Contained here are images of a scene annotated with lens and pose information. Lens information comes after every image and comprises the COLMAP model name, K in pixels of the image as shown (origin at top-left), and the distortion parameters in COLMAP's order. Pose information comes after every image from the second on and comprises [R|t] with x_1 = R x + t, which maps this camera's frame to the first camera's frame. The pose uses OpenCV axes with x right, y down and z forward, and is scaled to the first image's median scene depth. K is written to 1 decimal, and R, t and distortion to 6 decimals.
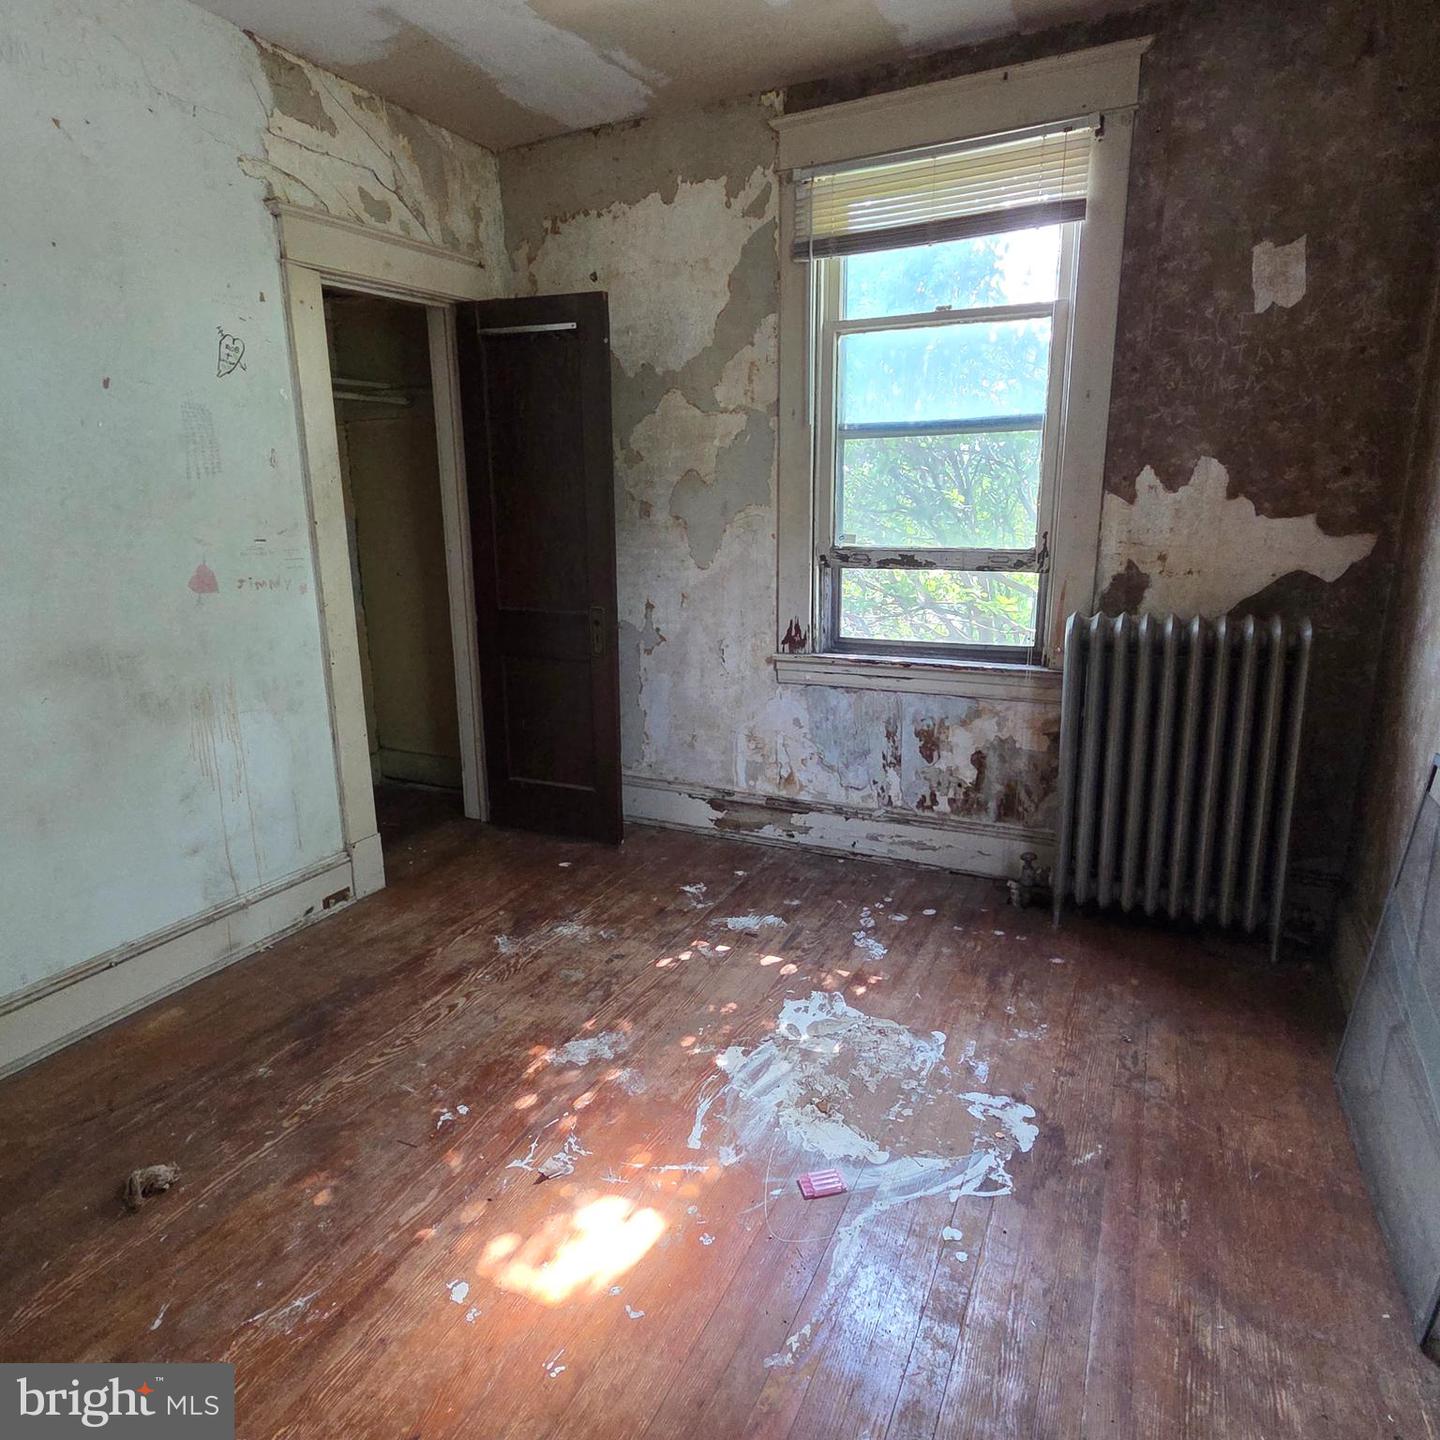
lens RADIAL K [[895.3, 0, 725.2], [0, 895.3, 716.7], [0, 0, 1]] dist [0.006278, -0.005518]
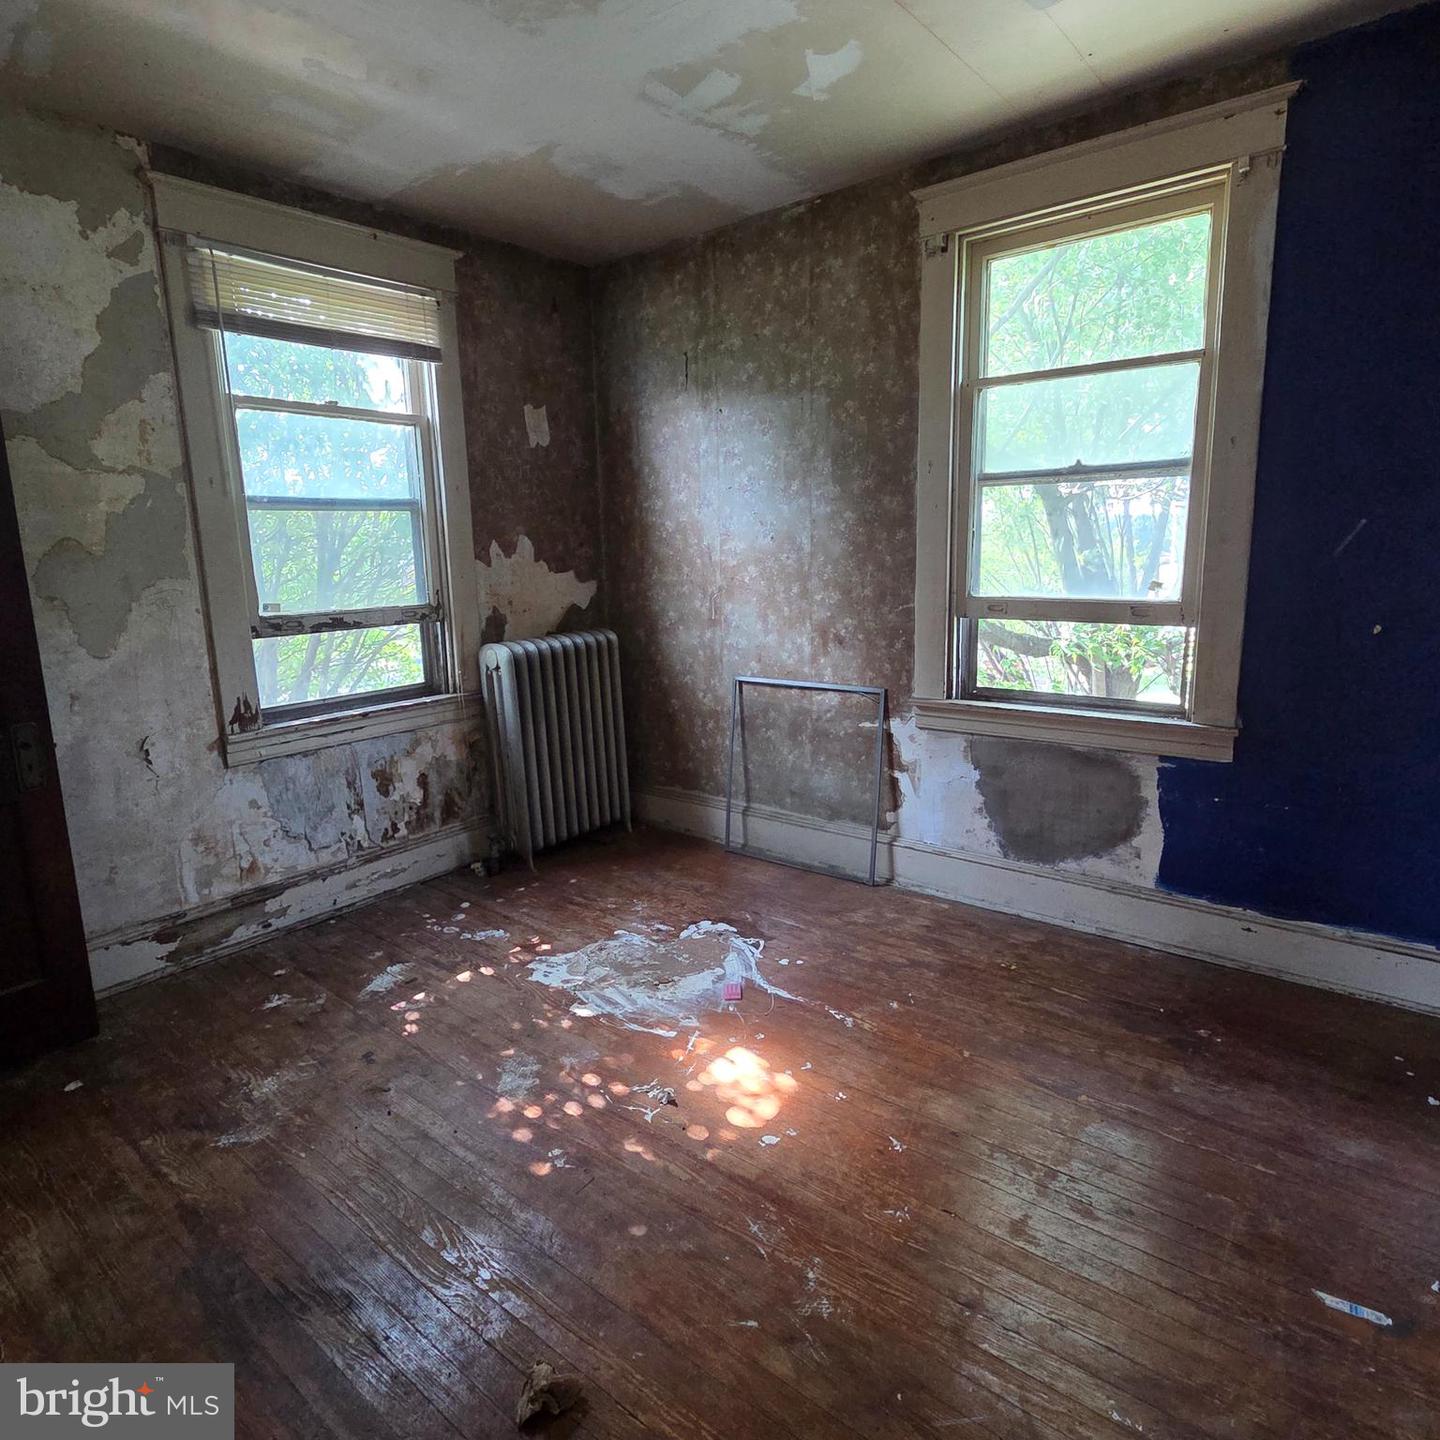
lens RADIAL K [[895.3, 0, 725.9], [0, 895.3, 721.2], [0, 0, 1]] dist [0.006278, -0.005518]
pose [[0.216580, -0.184008, 0.958767, -0.777955], [0.253077, 0.959087, 0.126901, -0.079138], [-0.942892, 0.215158, 0.254287, 0.304890]]
